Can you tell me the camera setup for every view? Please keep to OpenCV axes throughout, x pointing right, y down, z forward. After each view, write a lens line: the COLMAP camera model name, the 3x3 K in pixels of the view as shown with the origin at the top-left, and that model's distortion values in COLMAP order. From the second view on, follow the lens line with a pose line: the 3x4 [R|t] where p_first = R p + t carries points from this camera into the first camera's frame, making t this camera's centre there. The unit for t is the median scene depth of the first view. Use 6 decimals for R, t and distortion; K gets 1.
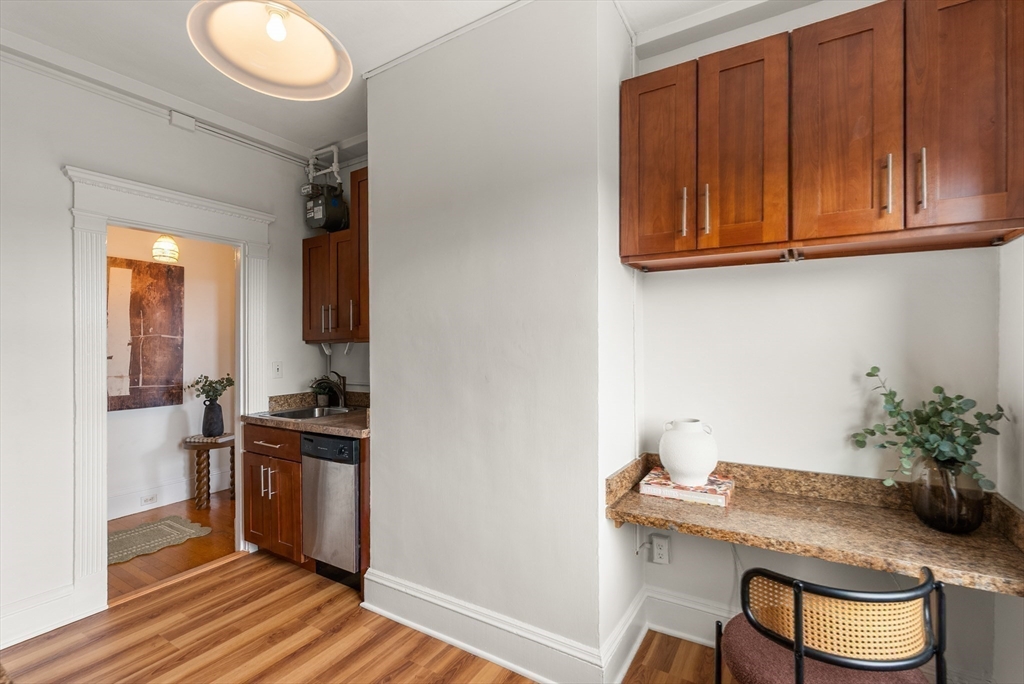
lens RADIAL K [[465.6, 0, 513.3], [0, 465.6, 340.2], [0, 0, 1]] dist [0.000666, 0.000335]
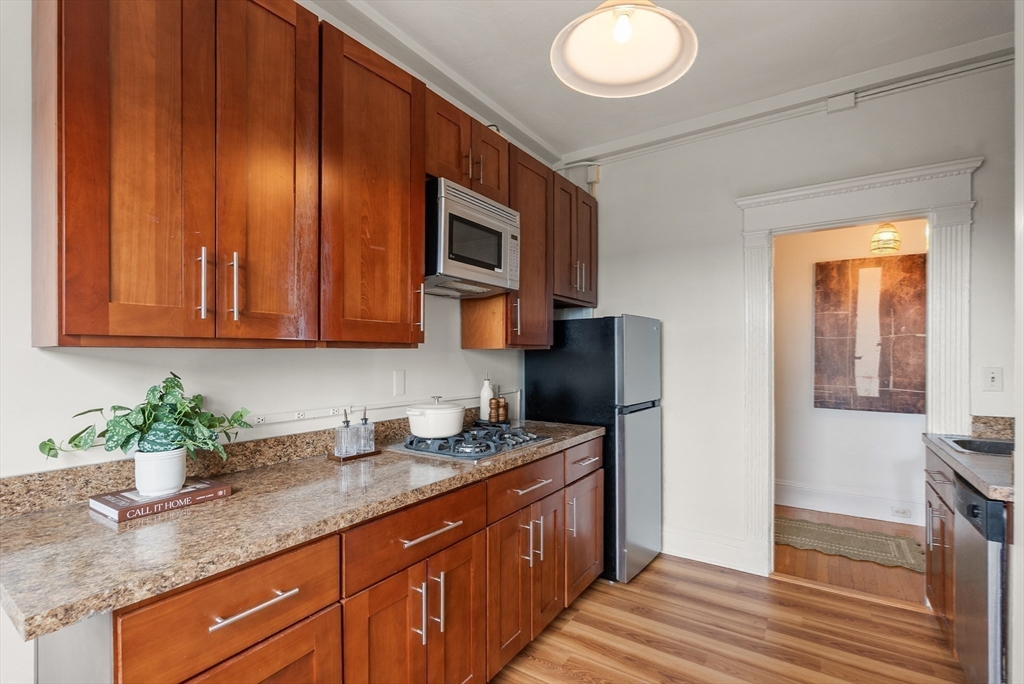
lens RADIAL K [[465.6, 0, 507.5], [0, 465.6, 352.9], [0, 0, 1]] dist [0.000666, 0.000335]
pose [[-0.043414, 0.006534, -0.999036, 0.235272], [0.012517, 0.999904, 0.005996, 0.013307], [0.998979, -0.012245, -0.043491, 0.350366]]
